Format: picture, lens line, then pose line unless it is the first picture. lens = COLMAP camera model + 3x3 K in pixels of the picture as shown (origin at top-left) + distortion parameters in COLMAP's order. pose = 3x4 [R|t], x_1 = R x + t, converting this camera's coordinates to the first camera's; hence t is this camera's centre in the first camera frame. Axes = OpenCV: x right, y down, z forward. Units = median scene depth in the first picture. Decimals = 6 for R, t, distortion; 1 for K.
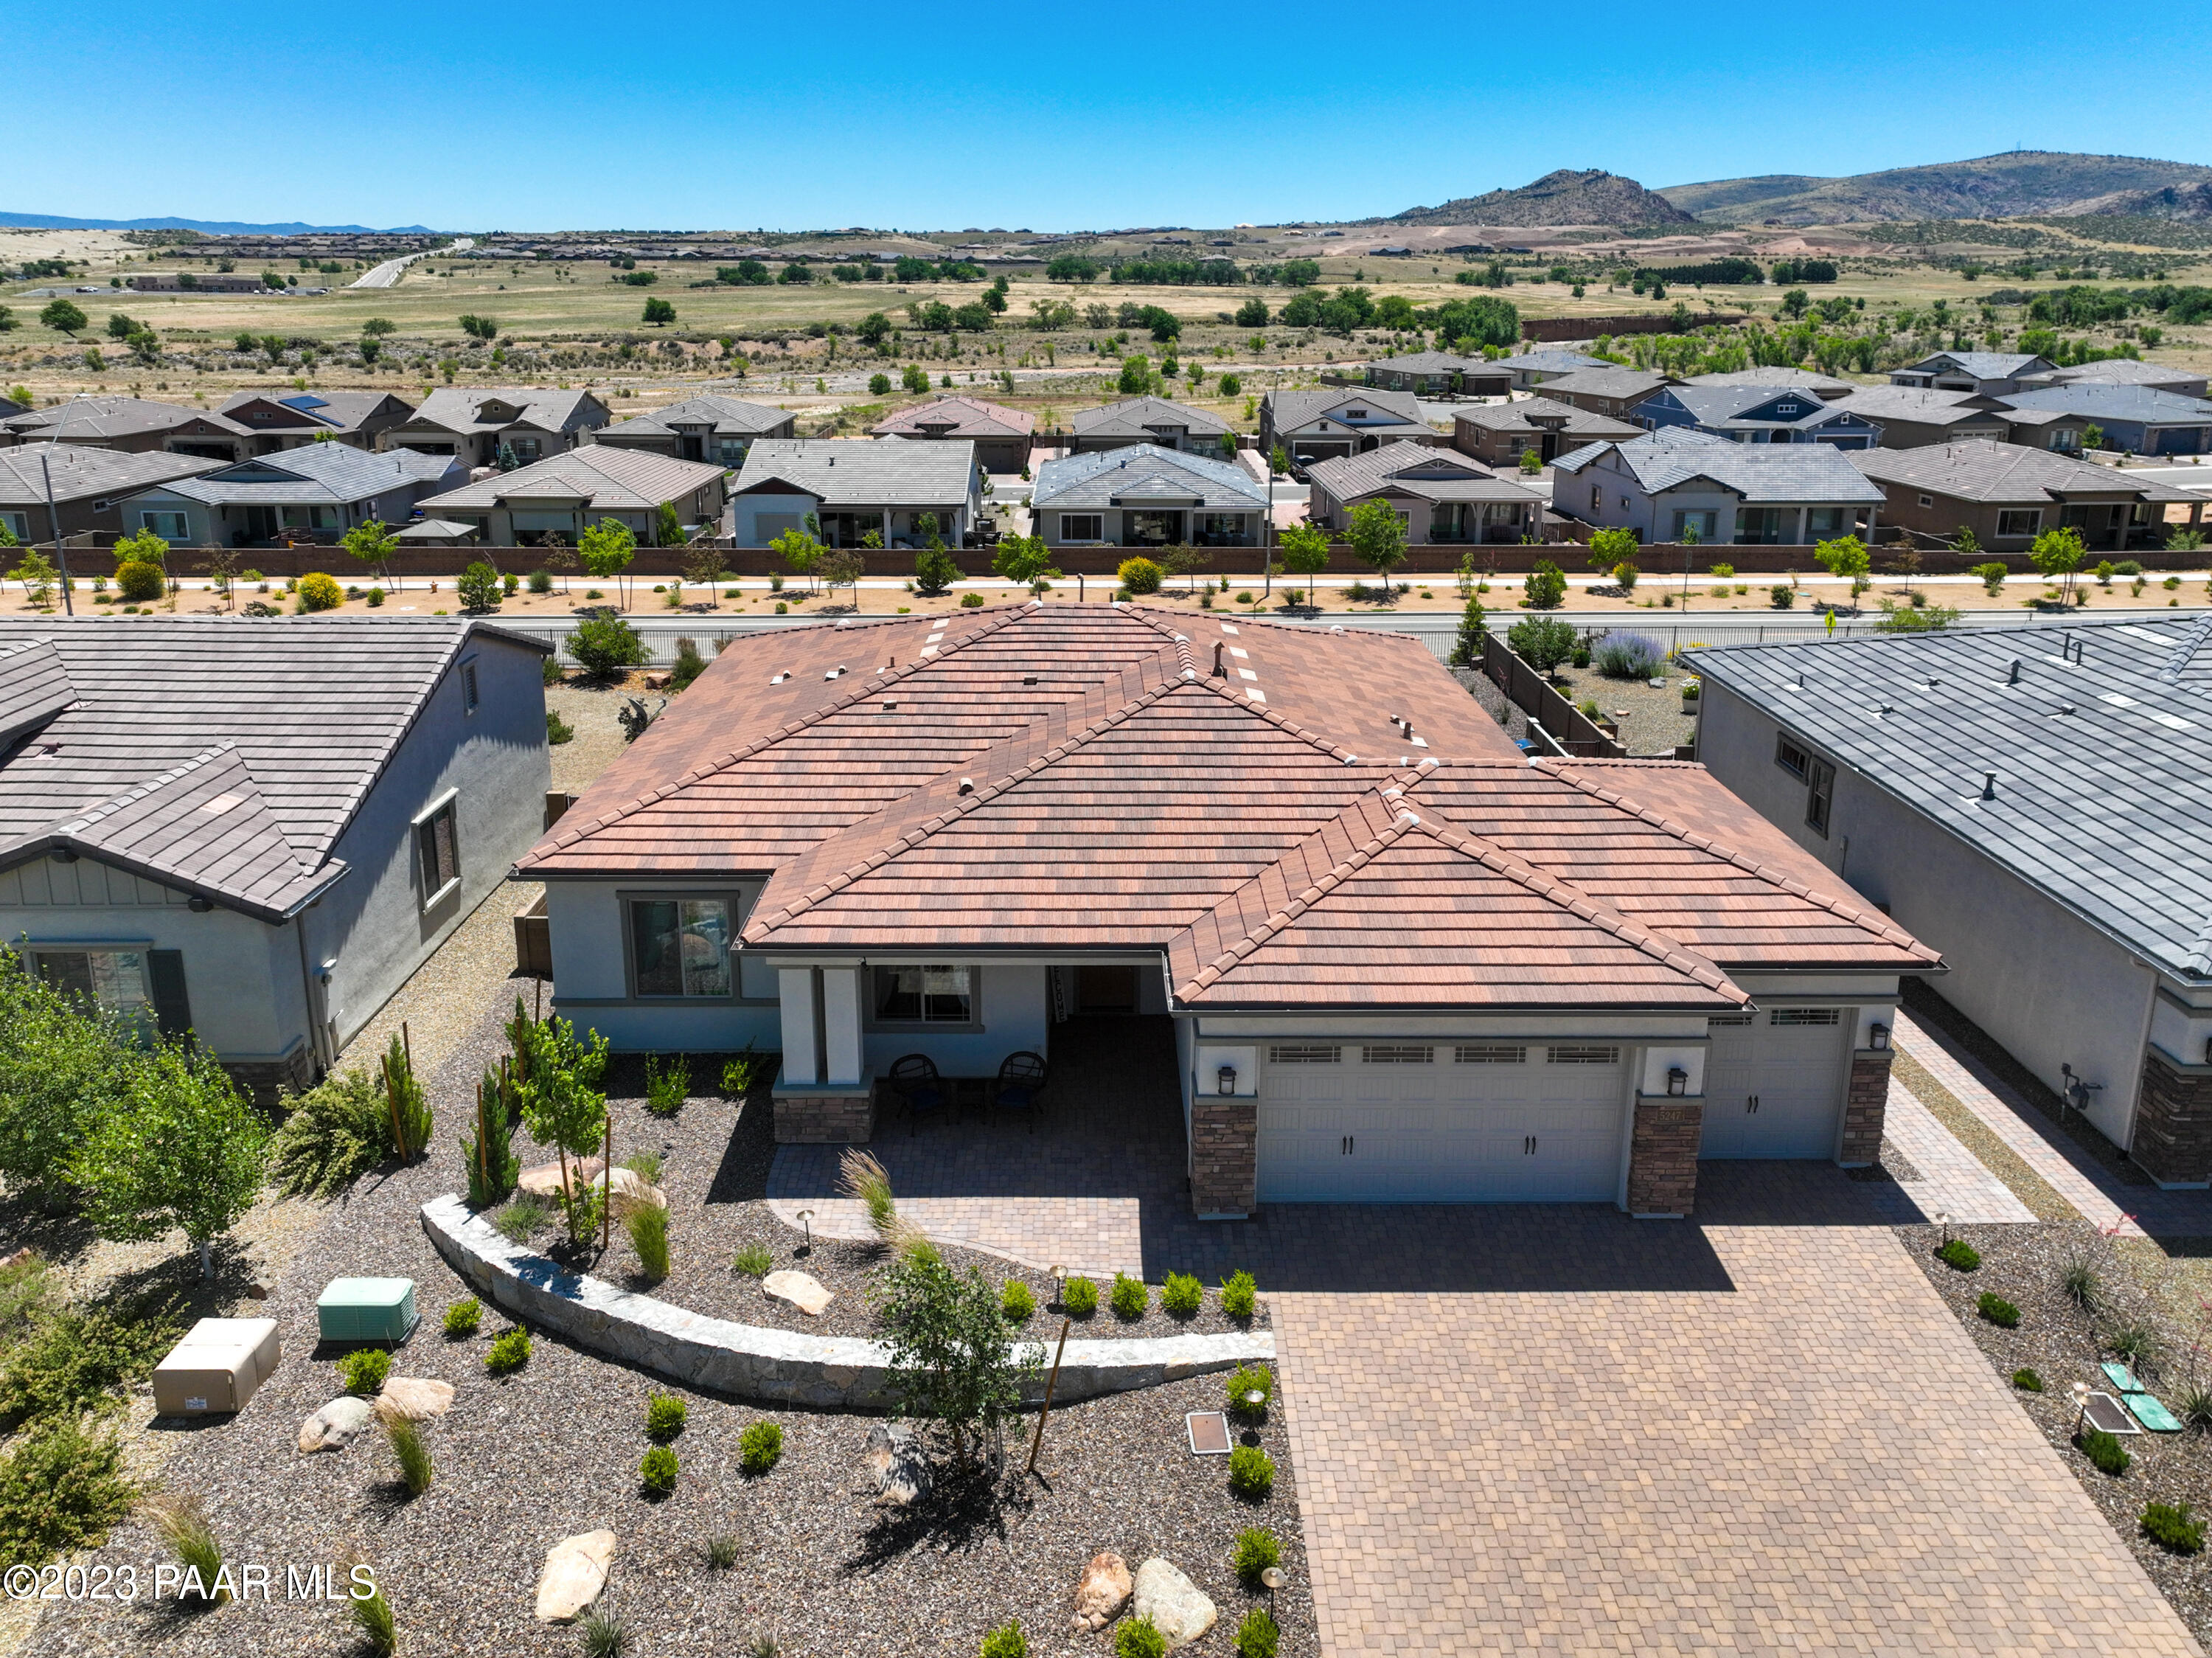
lens RADIAL K [[1571.8, 0, 1098.6], [0, 1571.8, 687.8], [0, 0, 1]] dist [0.002293, 0.030893]
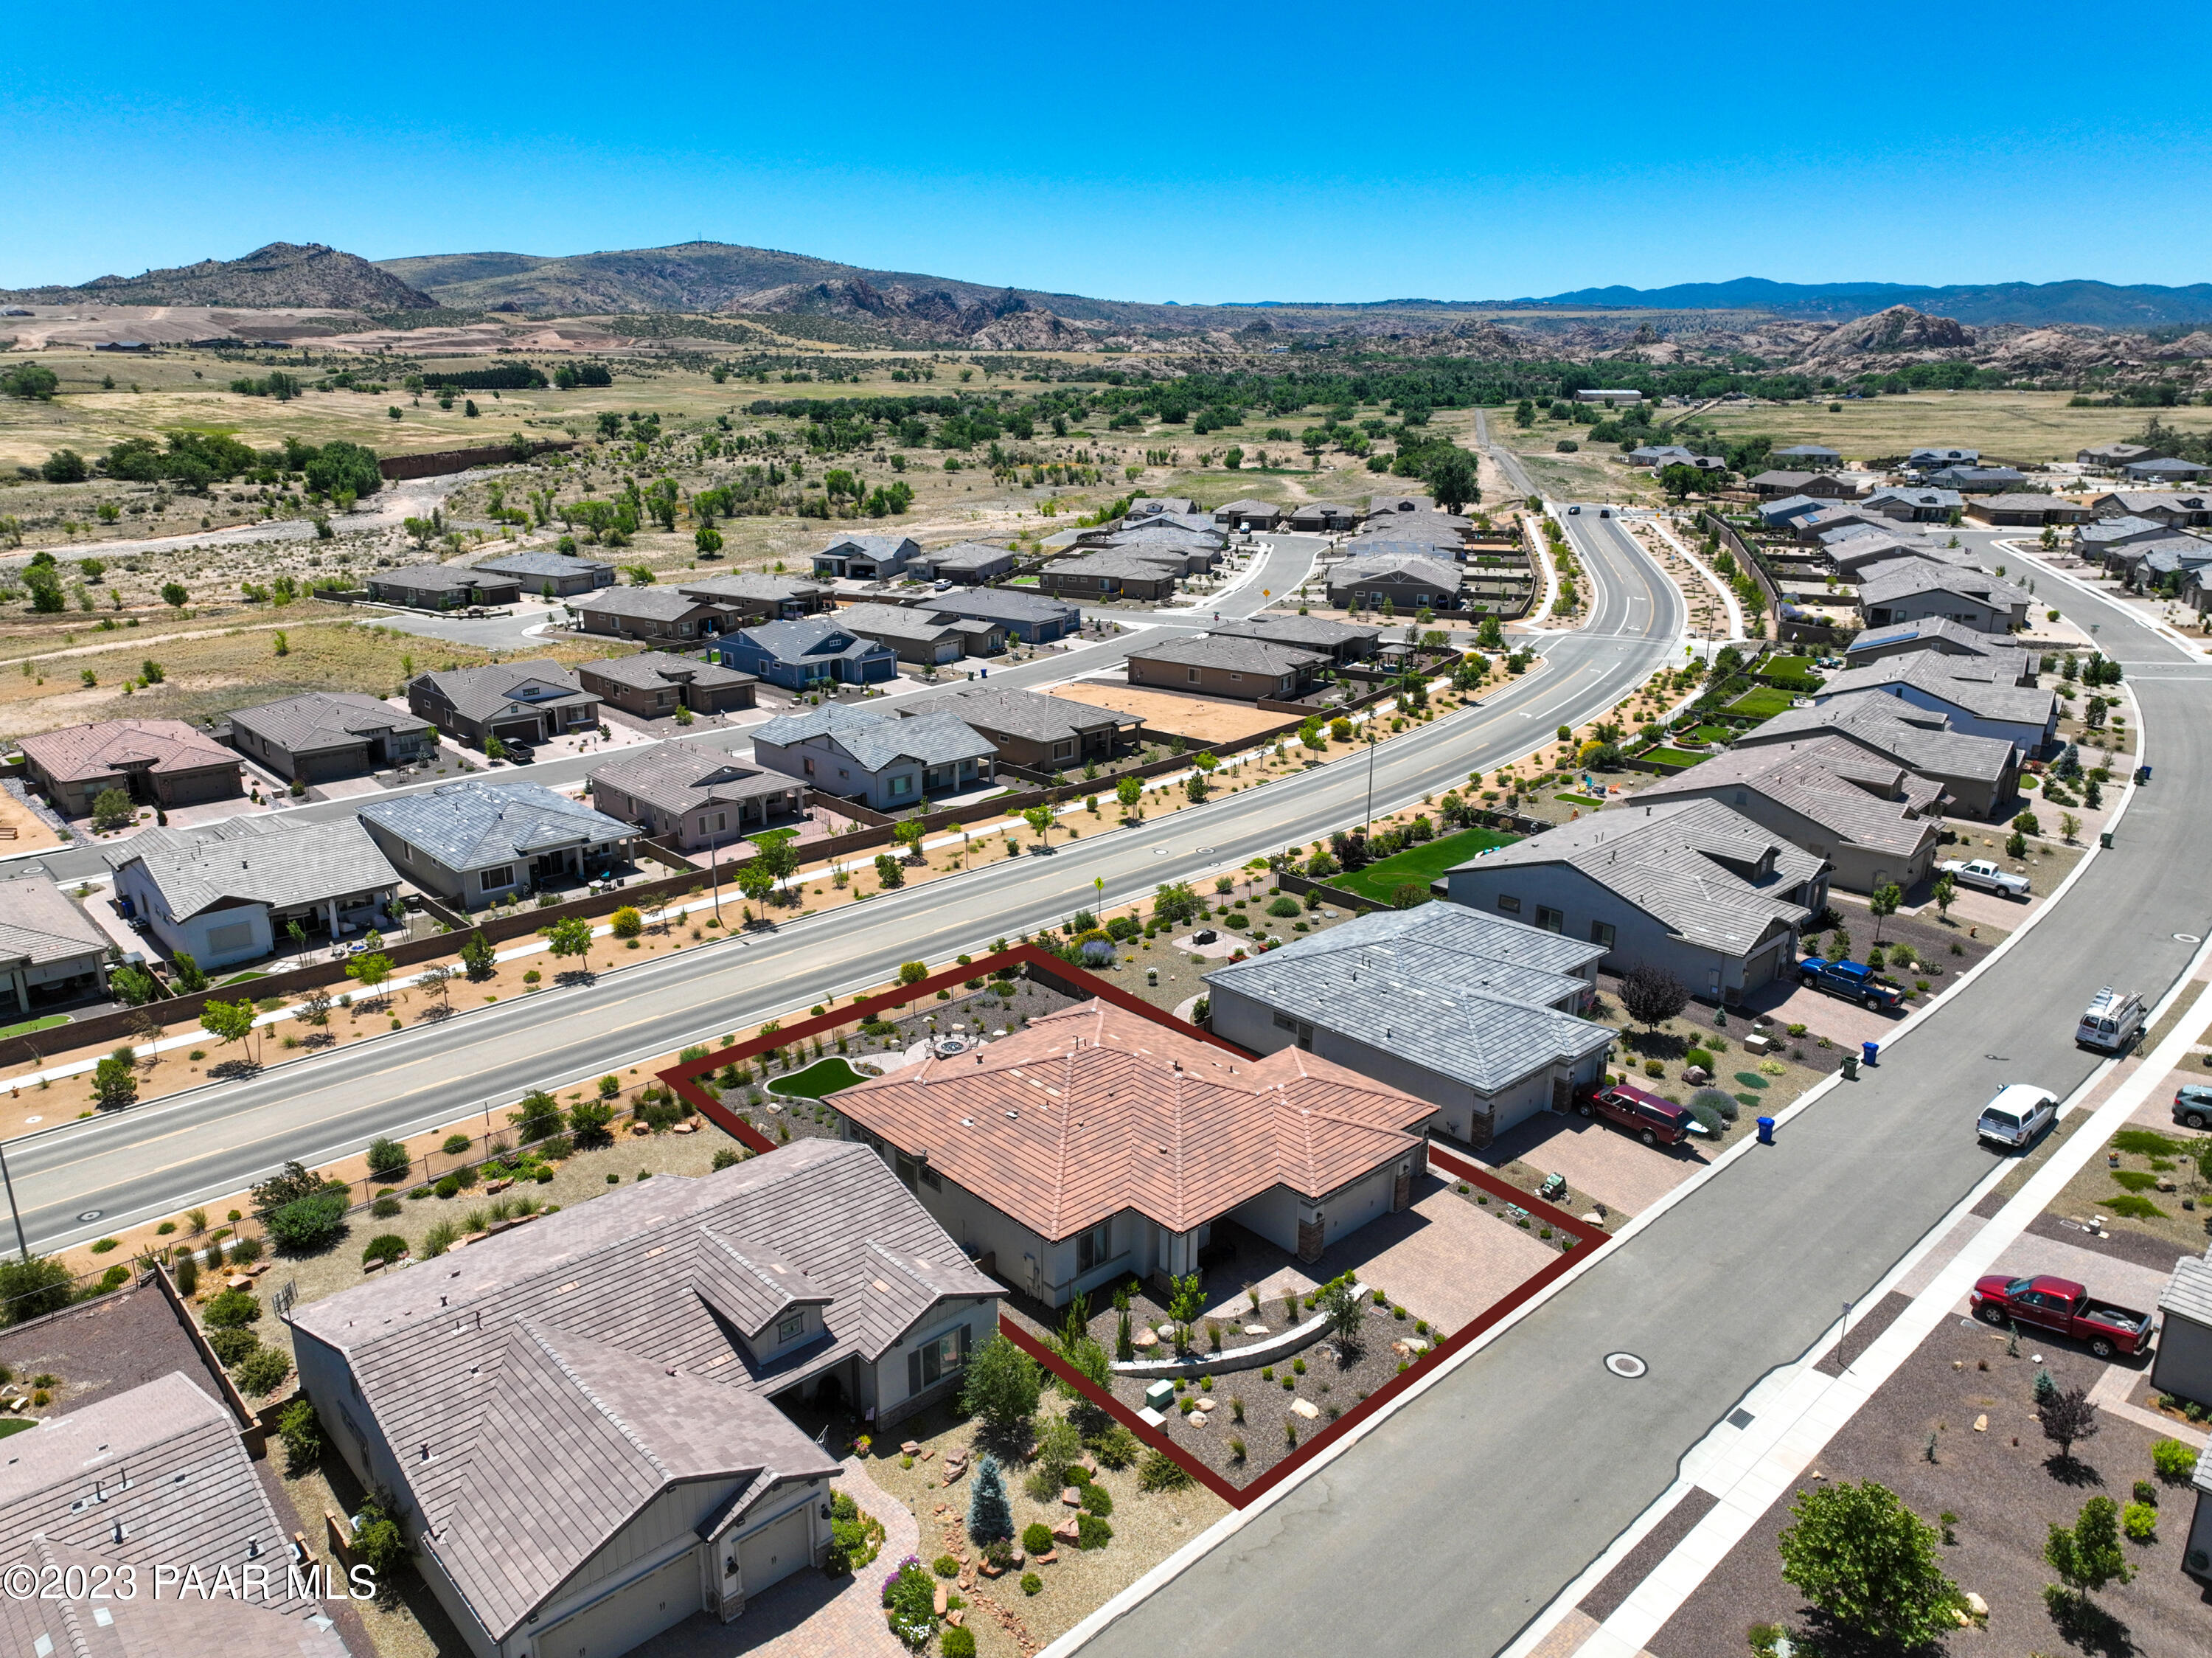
lens RADIAL K [[1590.2, 0, 1052.2], [0, 1590.2, 834.1], [0, 0, 1]] dist [0.012925, 0.005064]
pose [[0.747804, -0.201324, 0.632660, -0.114079], [0.167668, 0.979294, 0.113446, -0.049731], [-0.642400, 0.021241, 0.766075, -0.058125]]
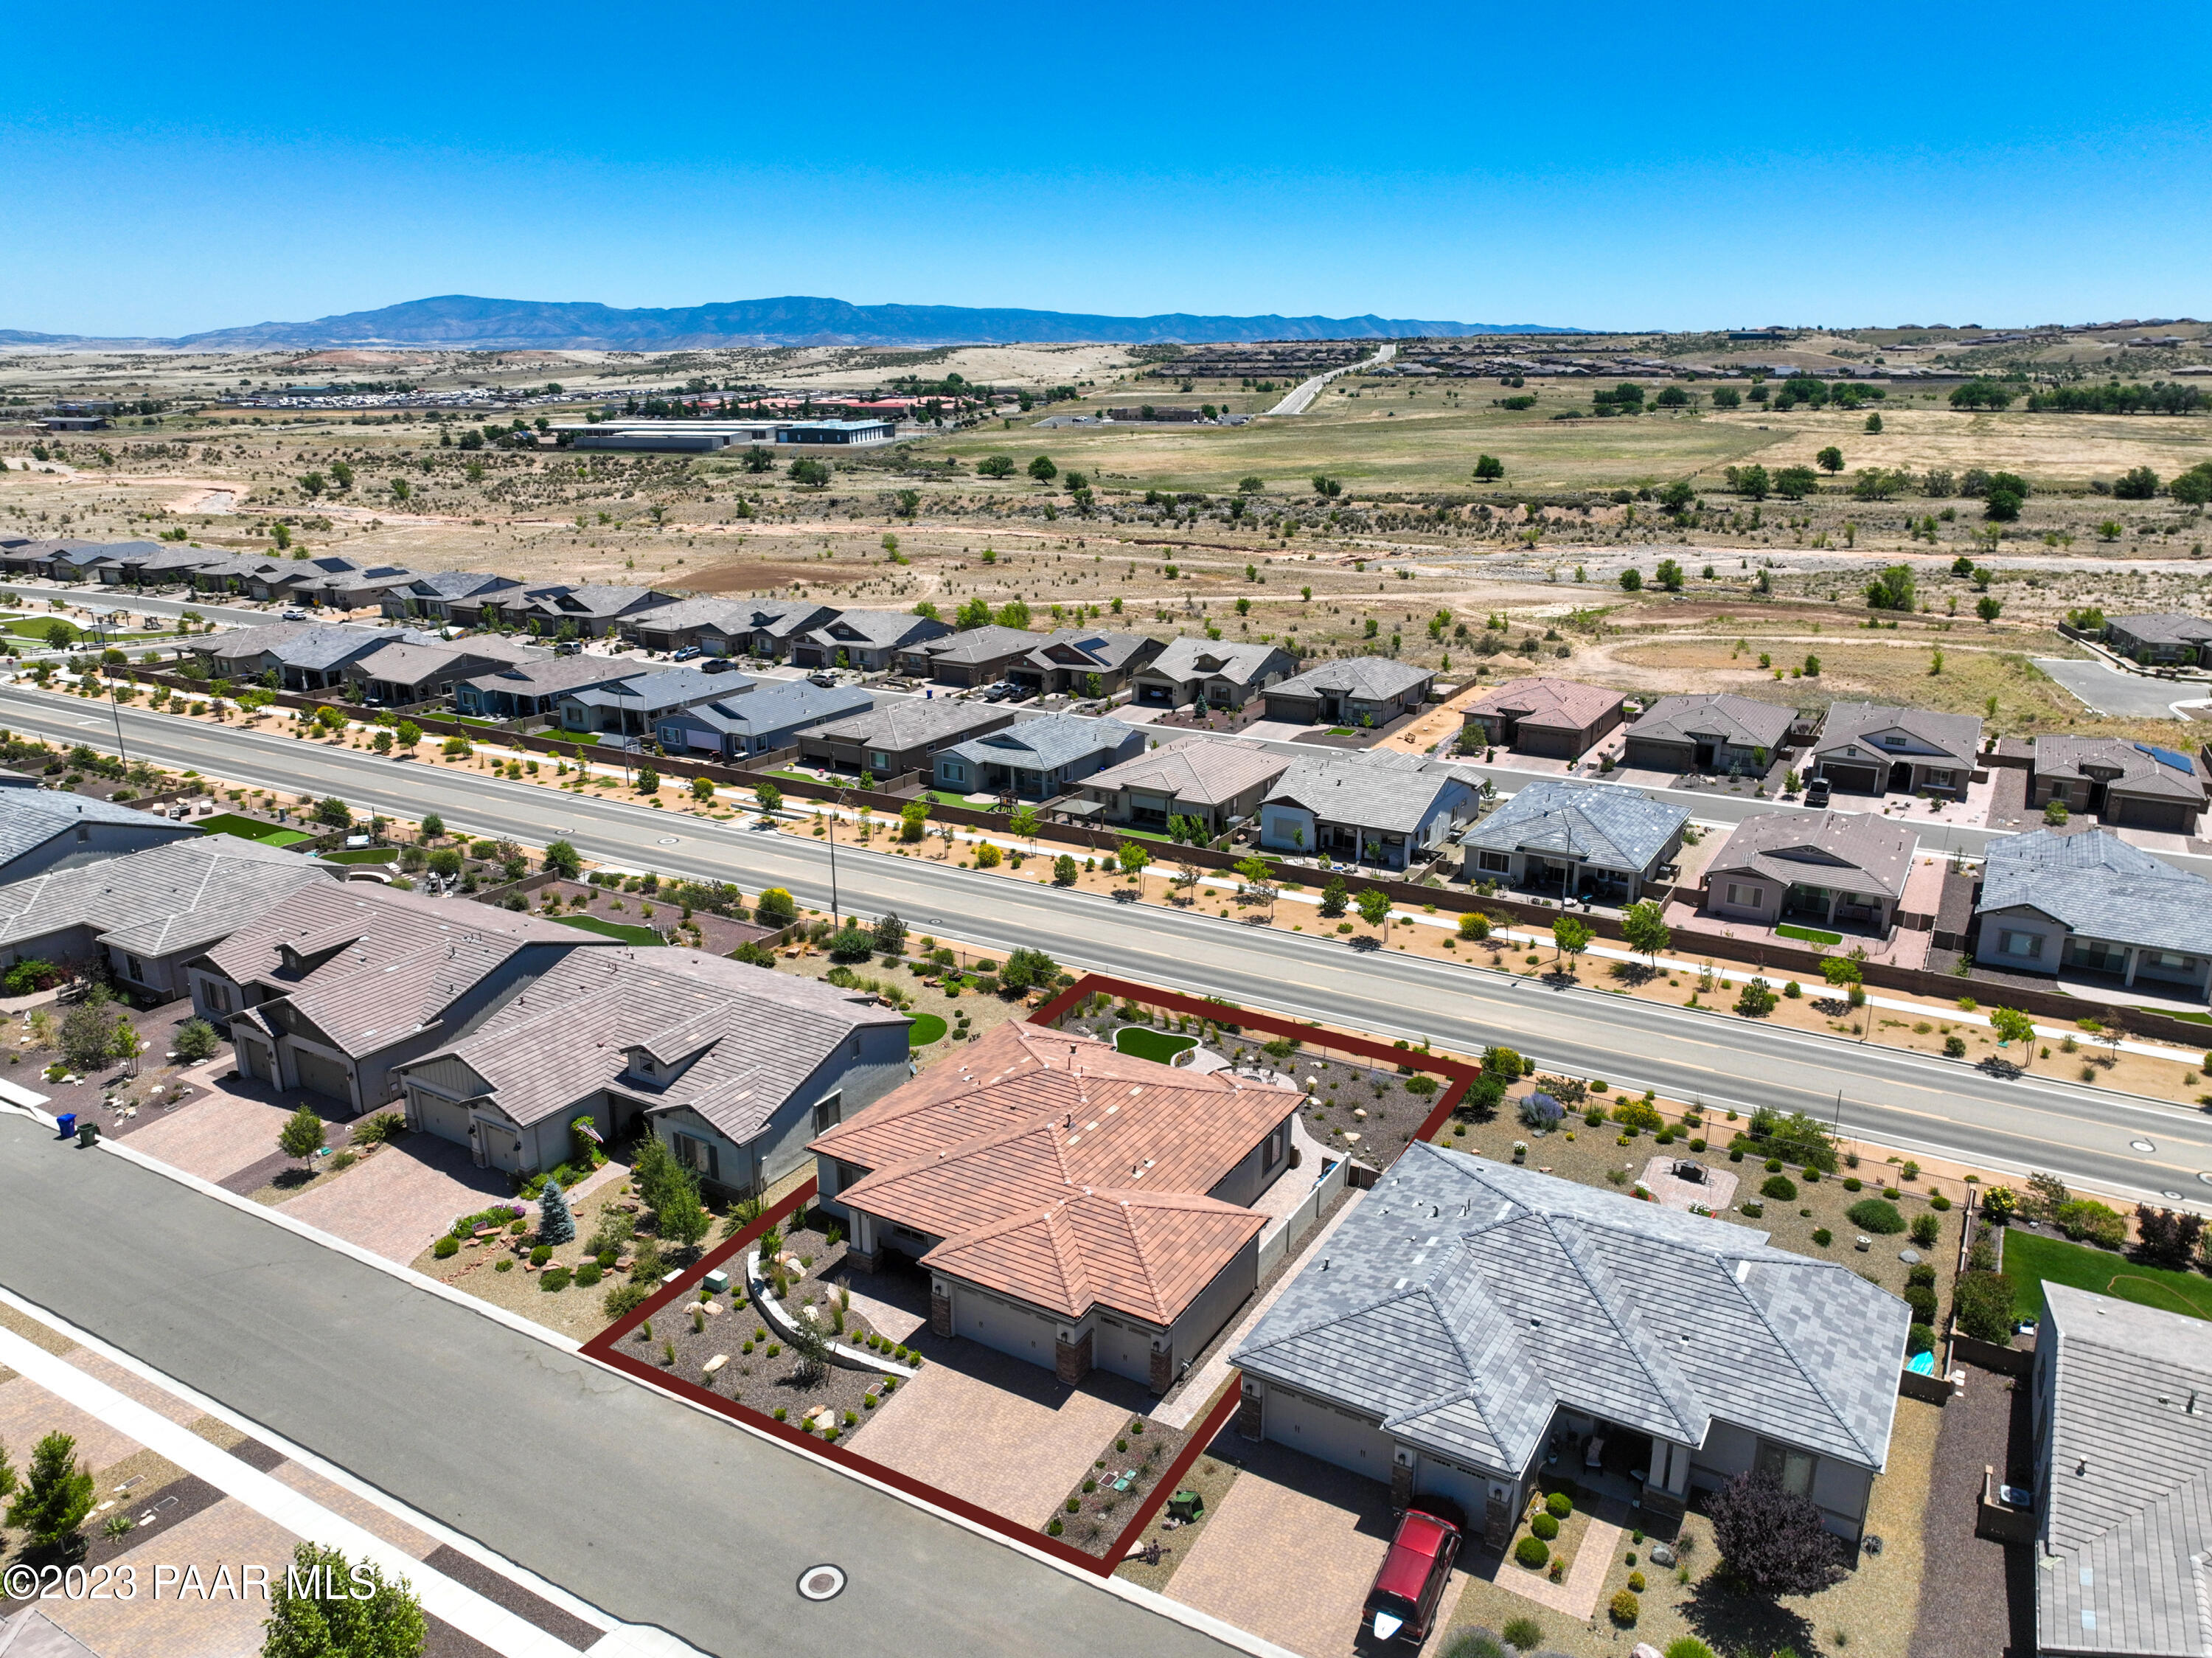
lens RADIAL K [[1538.9, 0, 1106.0], [0, 1538.9, 829.0], [0, 0, 1]] dist [0.006520, 0.006404]
pose [[0.847693, 0.144608, -0.510396, 0.090703], [-0.121536, 0.989479, 0.078491, -0.046790], [0.516377, -0.004505, 0.856350, -0.070755]]
